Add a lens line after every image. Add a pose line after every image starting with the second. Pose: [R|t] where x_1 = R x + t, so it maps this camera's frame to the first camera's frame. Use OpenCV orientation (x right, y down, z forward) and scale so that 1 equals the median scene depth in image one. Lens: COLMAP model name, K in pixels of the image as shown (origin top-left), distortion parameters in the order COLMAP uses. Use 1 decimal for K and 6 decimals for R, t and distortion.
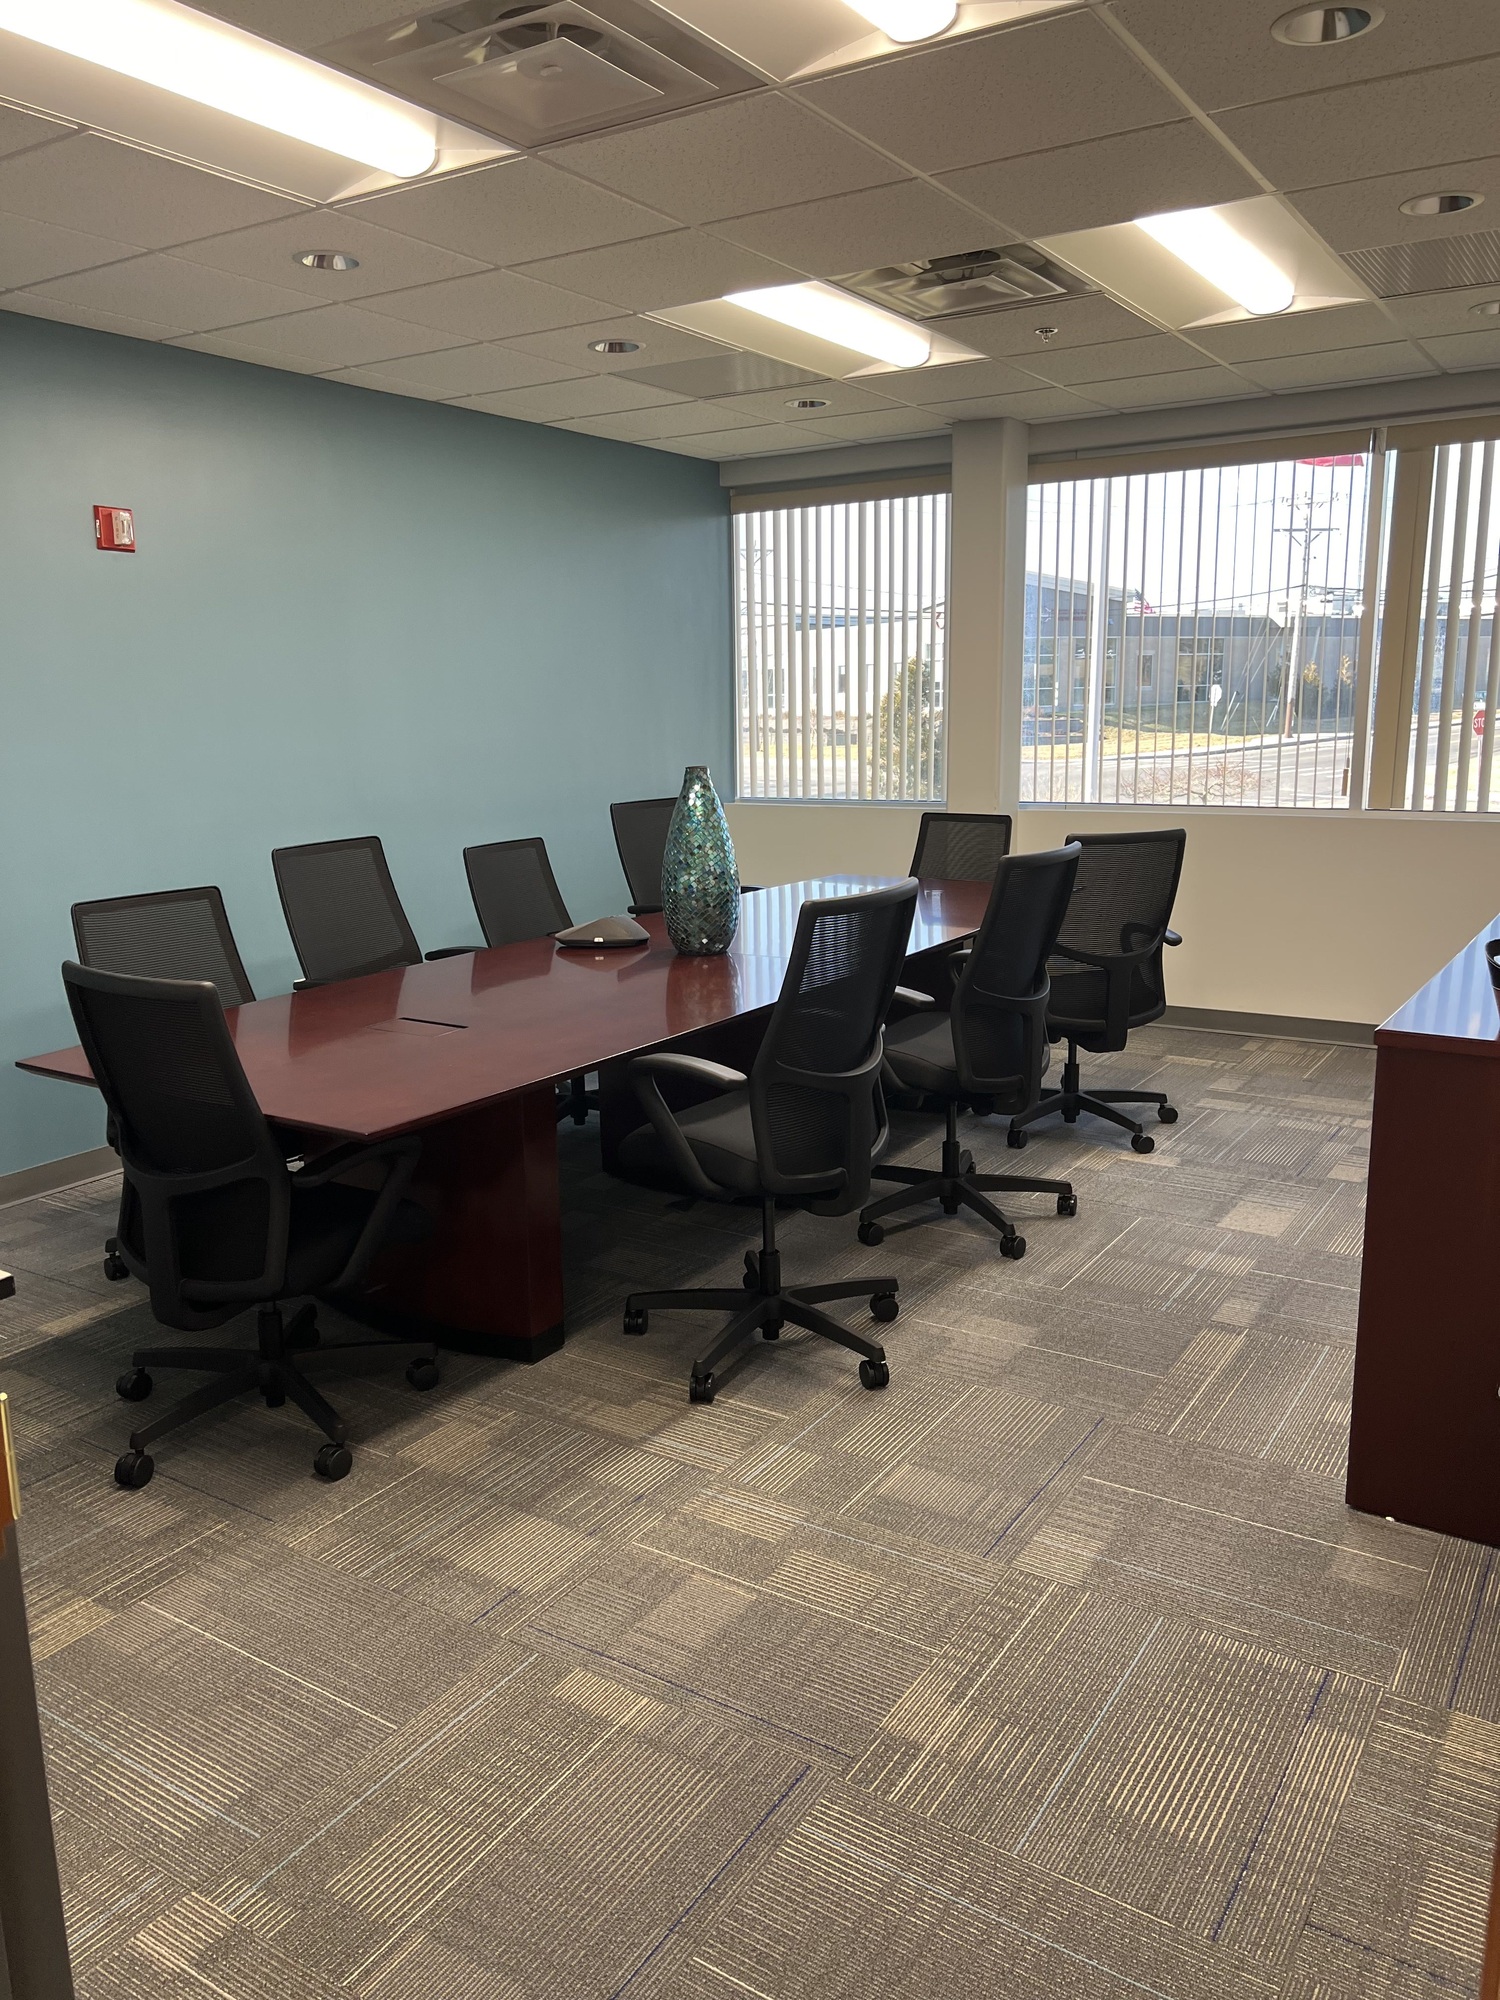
lens RADIAL K [[1500.3, 0, 750.0], [0, 1500.3, 1000.0], [0, 0, 1]] dist [0.006924, -0.000713]
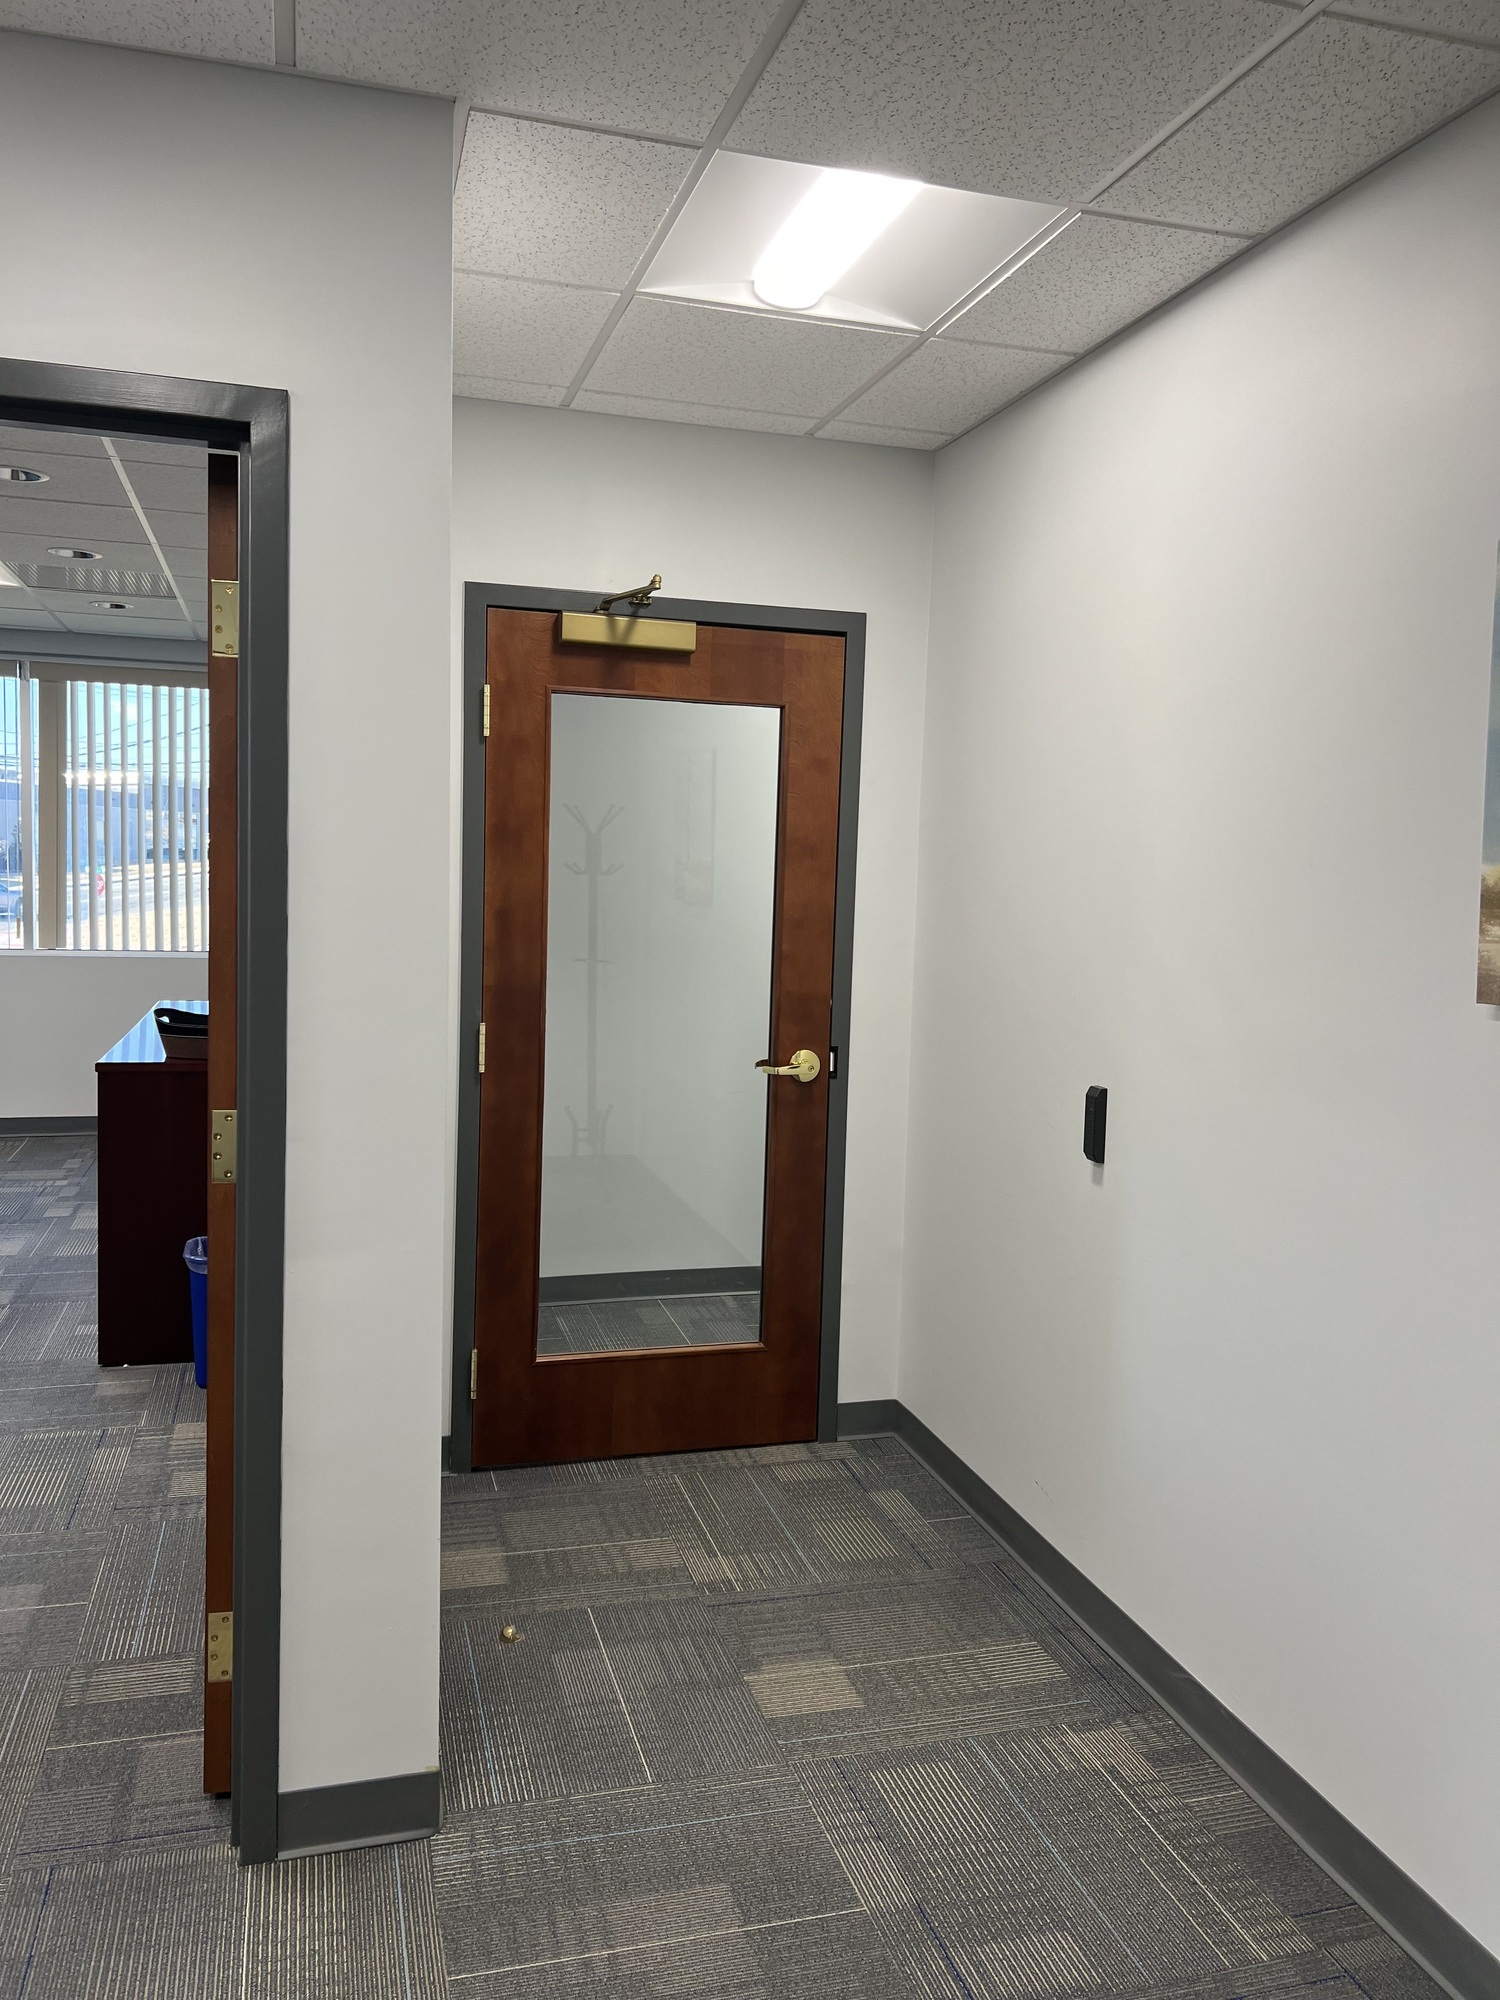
lens RADIAL K [[1500.3, 0, 750.0], [0, 1500.3, 1000.0], [0, 0, 1]] dist [0.006924, -0.000713]
pose [[0.653760, -0.031162, 0.756060, -0.265362], [0.109746, 0.992492, -0.053990, 0.083831], [-0.748701, 0.118271, 0.652272, -0.466289]]
